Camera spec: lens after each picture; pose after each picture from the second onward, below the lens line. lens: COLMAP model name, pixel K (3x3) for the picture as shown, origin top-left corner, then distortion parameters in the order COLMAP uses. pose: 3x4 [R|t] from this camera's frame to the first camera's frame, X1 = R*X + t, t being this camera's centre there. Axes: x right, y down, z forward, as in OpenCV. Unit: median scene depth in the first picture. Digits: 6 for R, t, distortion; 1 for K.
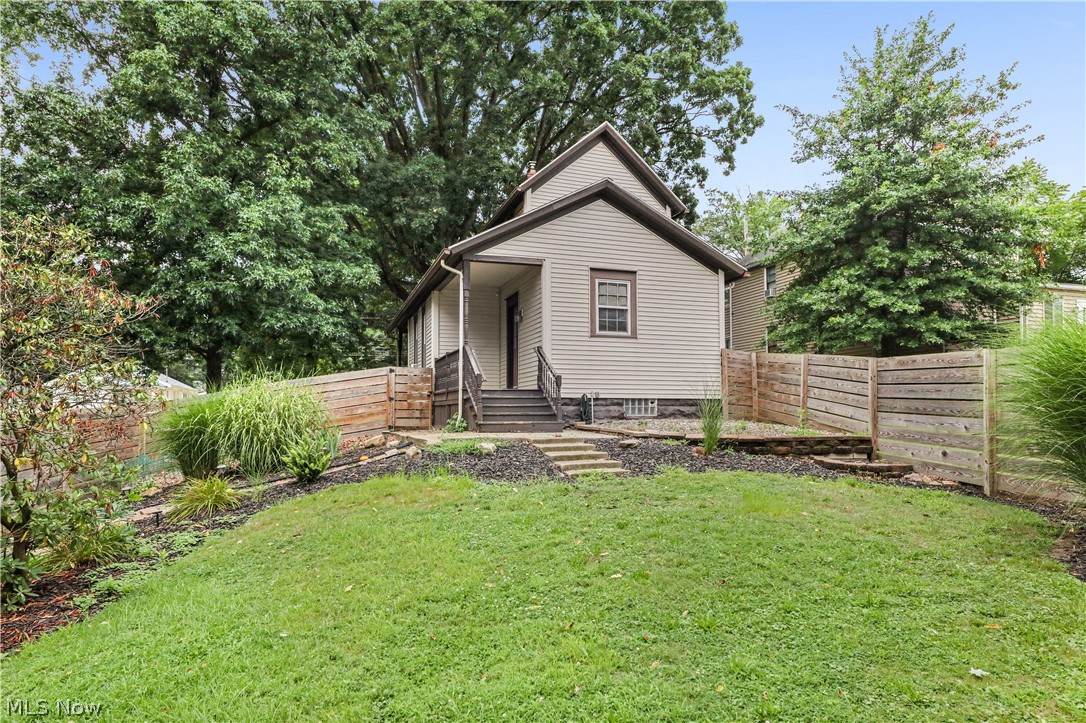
lens RADIAL K [[655.9, 0, 538.7], [0, 655.9, 388.1], [0, 0, 1]] dist [0.016390, -0.001511]
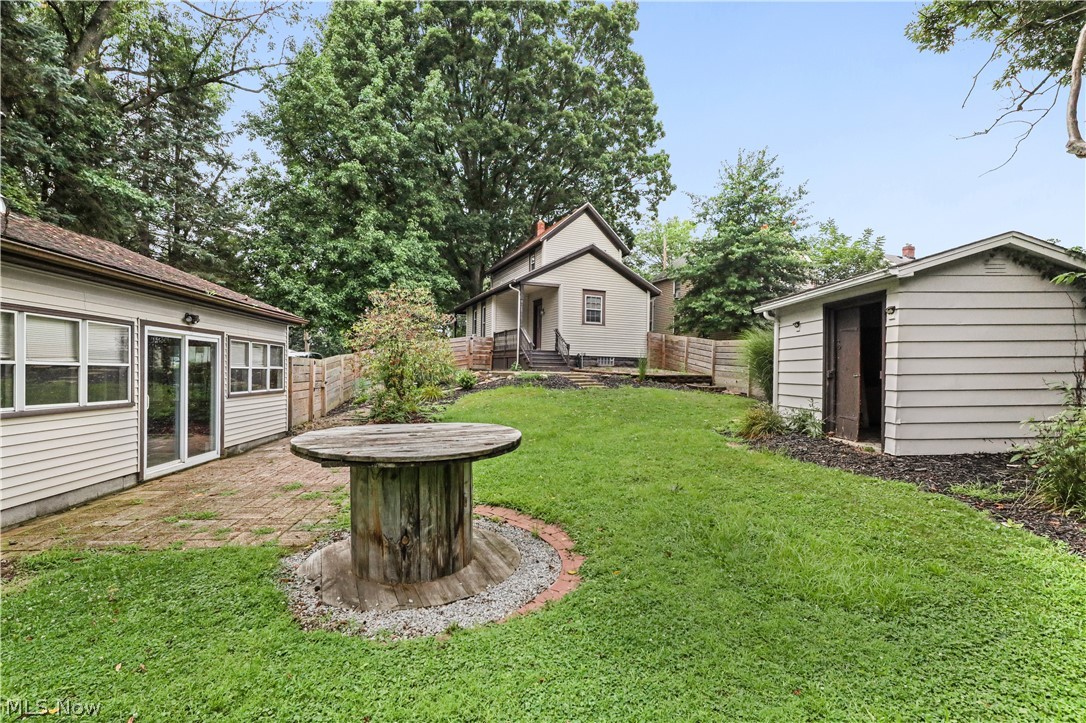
lens RADIAL K [[497.7, 0, 542.9], [0, 497.7, 365.8], [0, 0, 1]] dist [-0.001009, 0.000066]
pose [[0.997272, 0.022640, 0.070250, -0.111925], [-0.024972, 0.999160, 0.032494, -0.000124], [-0.069455, -0.034159, 0.997000, -0.382208]]
